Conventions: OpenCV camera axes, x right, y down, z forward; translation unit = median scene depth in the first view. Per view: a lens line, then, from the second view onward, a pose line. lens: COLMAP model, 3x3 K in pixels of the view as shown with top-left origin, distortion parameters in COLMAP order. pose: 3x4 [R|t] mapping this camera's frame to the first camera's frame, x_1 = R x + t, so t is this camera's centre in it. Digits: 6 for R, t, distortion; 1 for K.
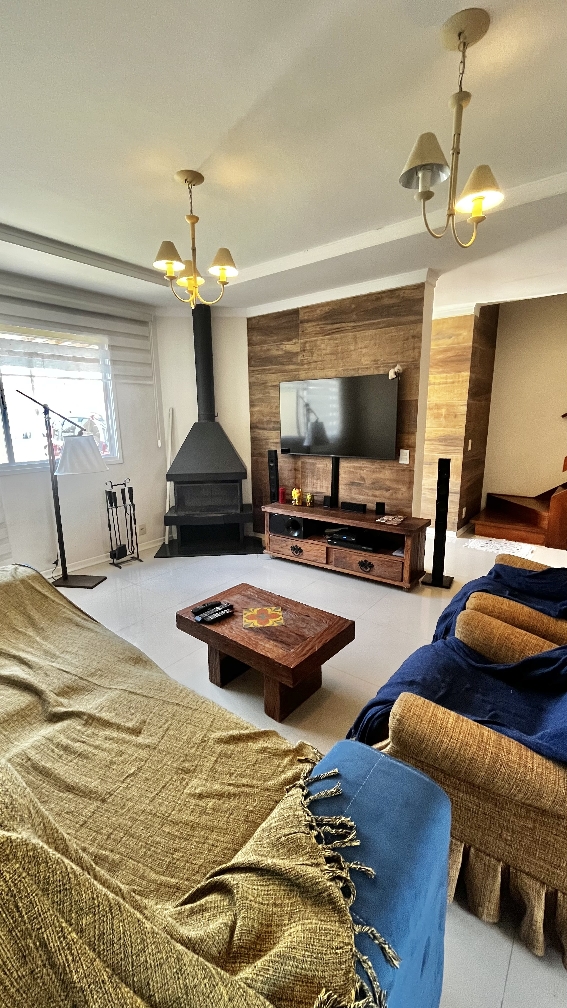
lens RADIAL K [[415.0, 0, 283.3], [0, 415.0, 502.9], [0, 0, 1]] dist [-0.002046, -0.000258]
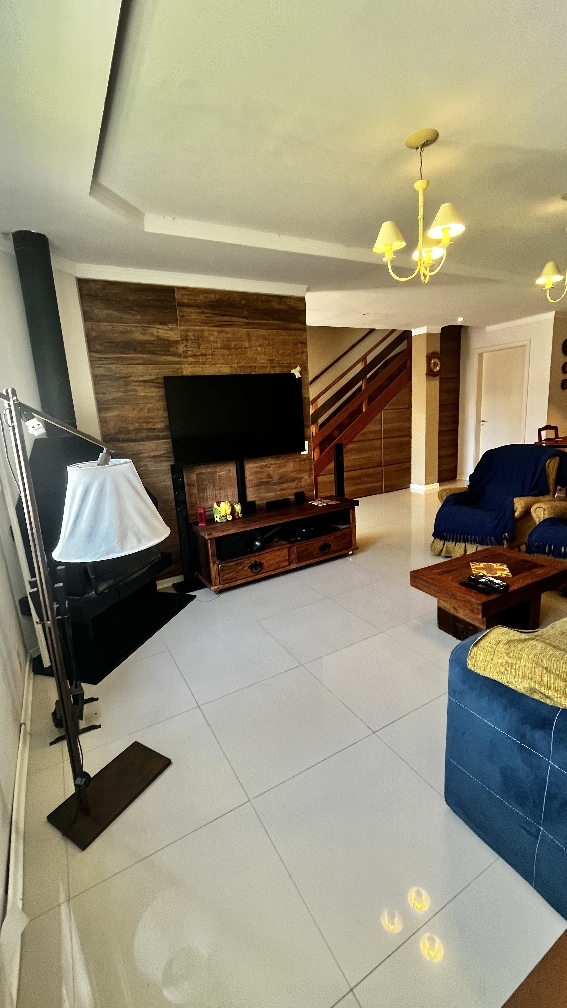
lens RADIAL K [[415.0, 0, 282.9], [0, 415.0, 502.2], [0, 0, 1]] dist [-0.002046, -0.000258]
pose [[0.380970, -0.208771, 0.900709, -0.713136], [0.255553, 0.960000, 0.114423, -0.103978], [-0.888569, 0.186587, 0.419083, 0.556914]]
